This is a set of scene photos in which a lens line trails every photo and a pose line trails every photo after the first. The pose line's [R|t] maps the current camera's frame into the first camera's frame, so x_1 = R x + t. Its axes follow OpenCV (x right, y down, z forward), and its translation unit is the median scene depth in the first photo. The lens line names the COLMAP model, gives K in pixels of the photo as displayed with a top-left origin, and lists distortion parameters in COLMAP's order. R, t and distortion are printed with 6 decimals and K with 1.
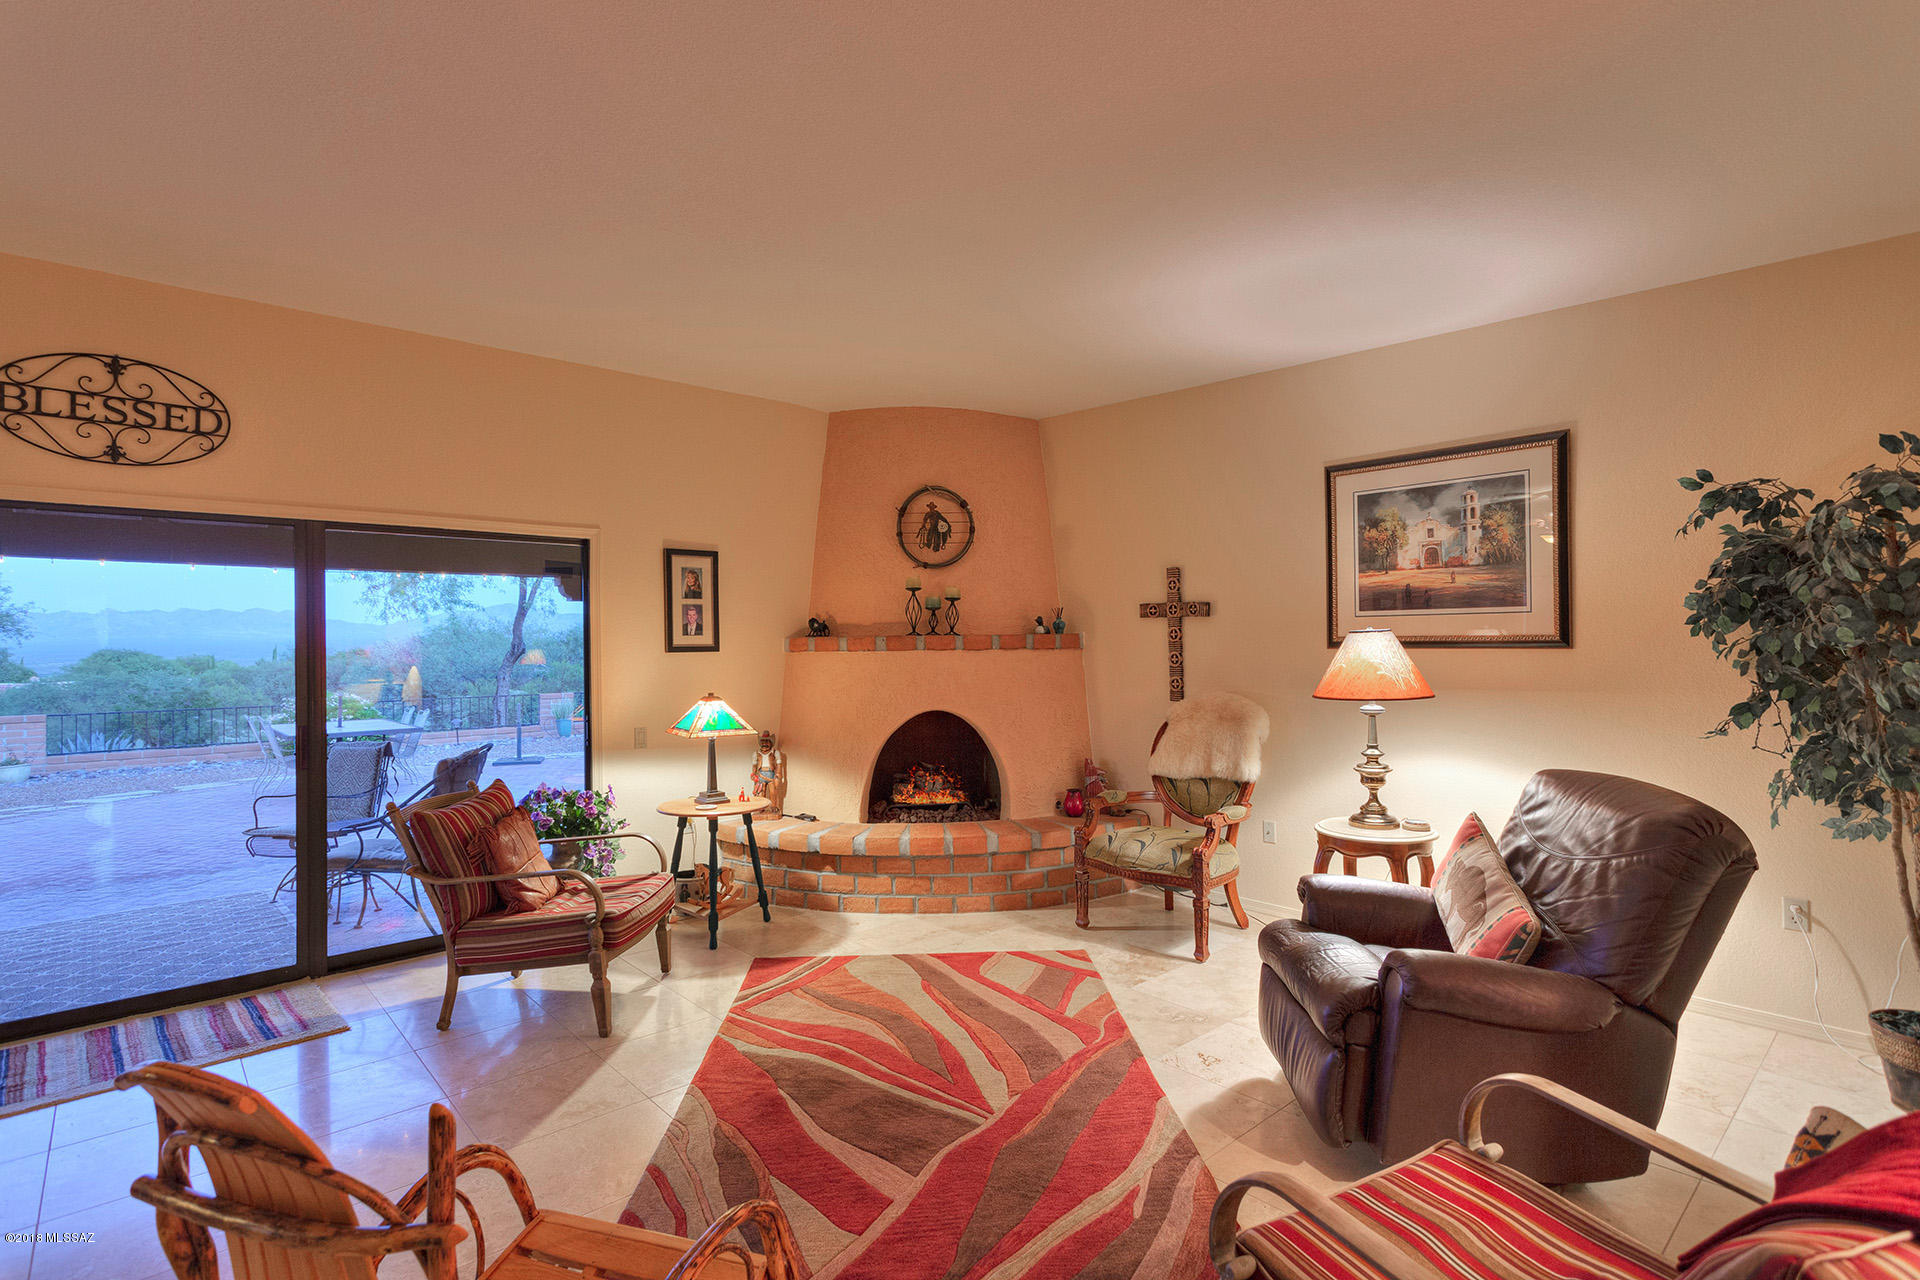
lens RADIAL K [[912.9, 0, 934.2], [0, 912.9, 643.1], [0, 0, 1]] dist [-0.001728, 0.000466]
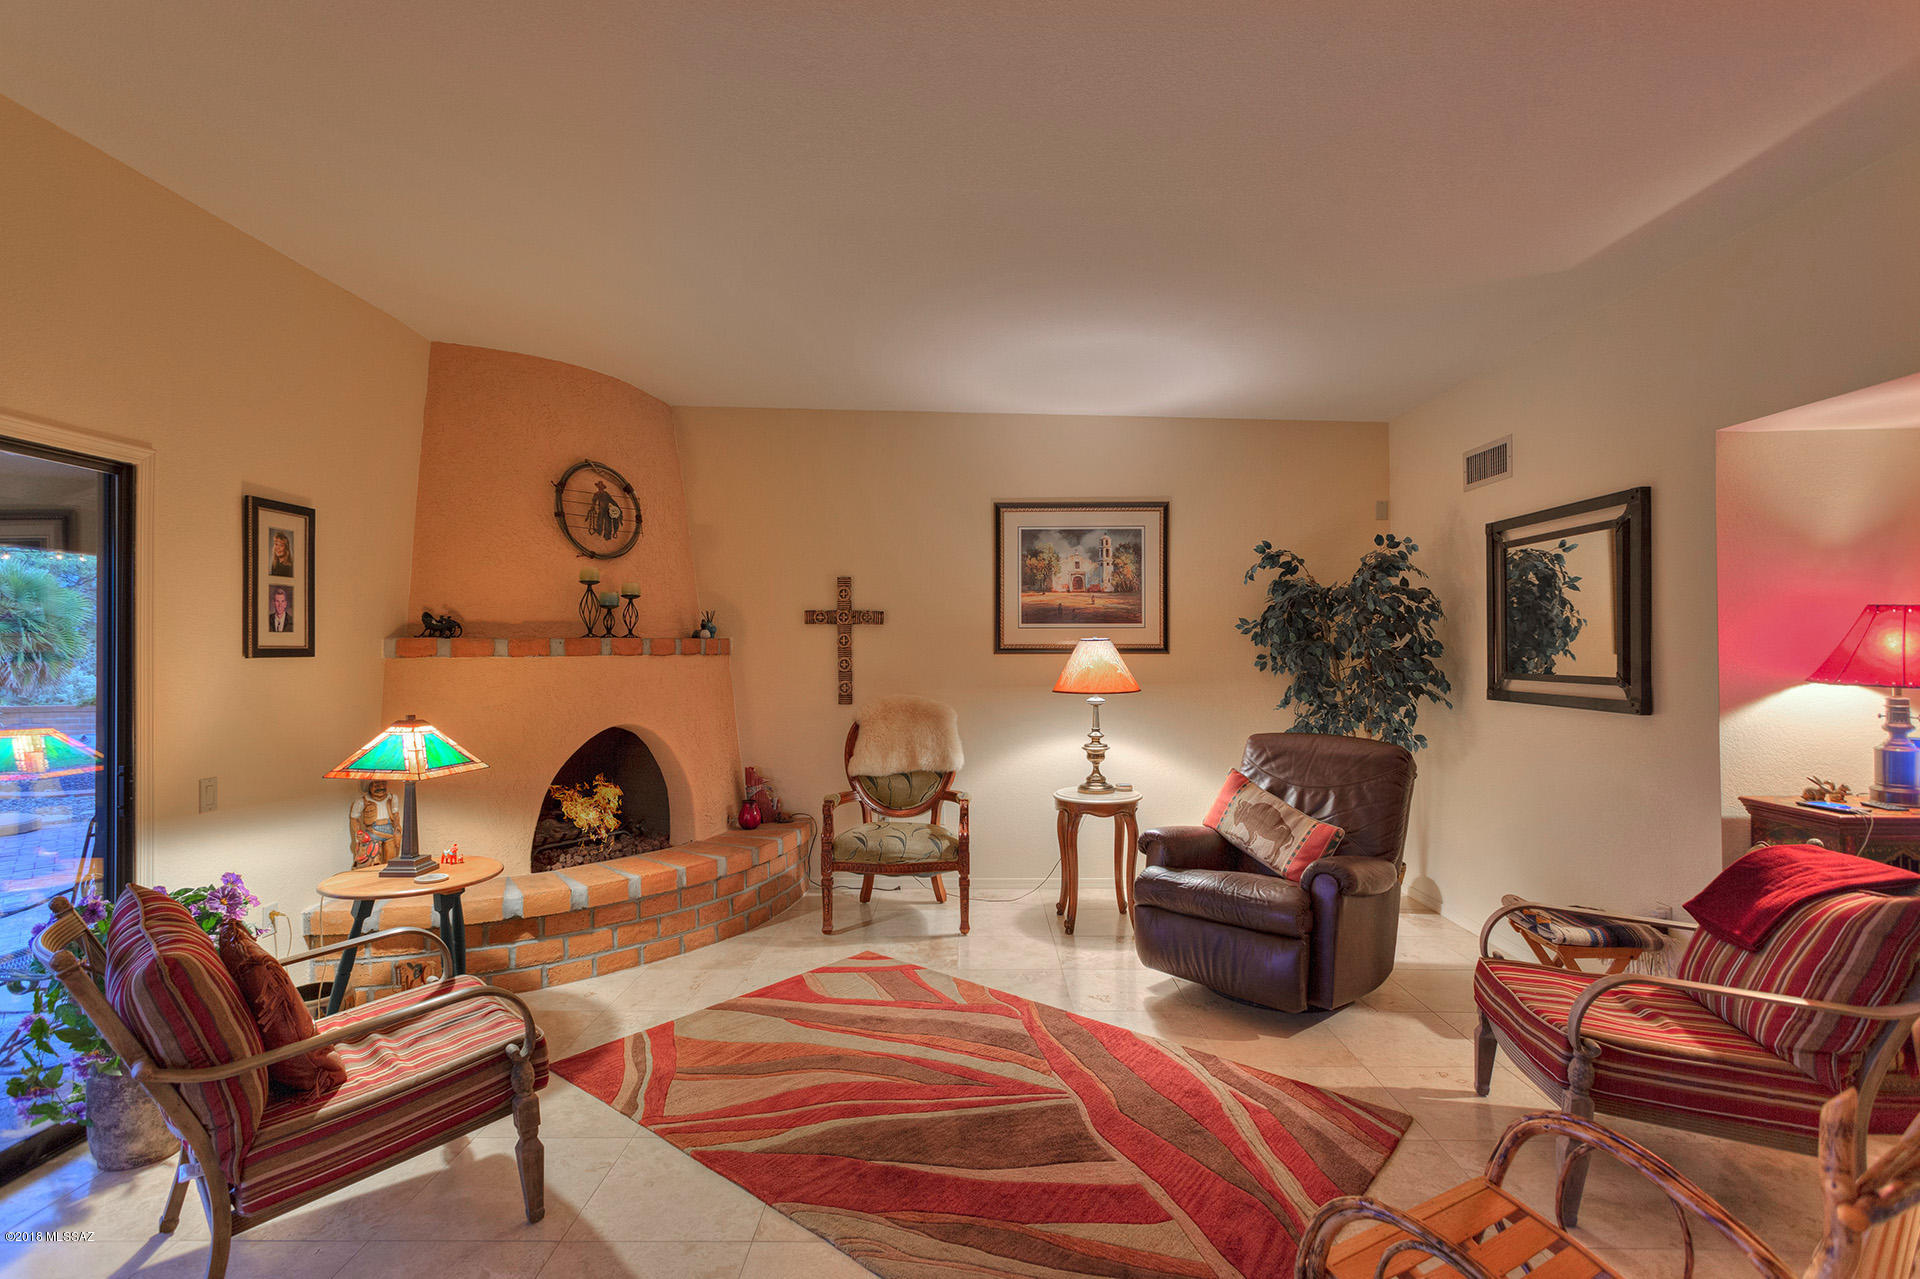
lens RADIAL K [[912.9, 0, 934.2], [0, 912.9, 642.6], [0, 0, 1]] dist [-0.001728, 0.000466]
pose [[0.682081, 0.012538, 0.731169, -0.481911], [-0.003708, 0.999899, -0.013687, 0.007311], [-0.731267, 0.006624, 0.682059, 0.231355]]
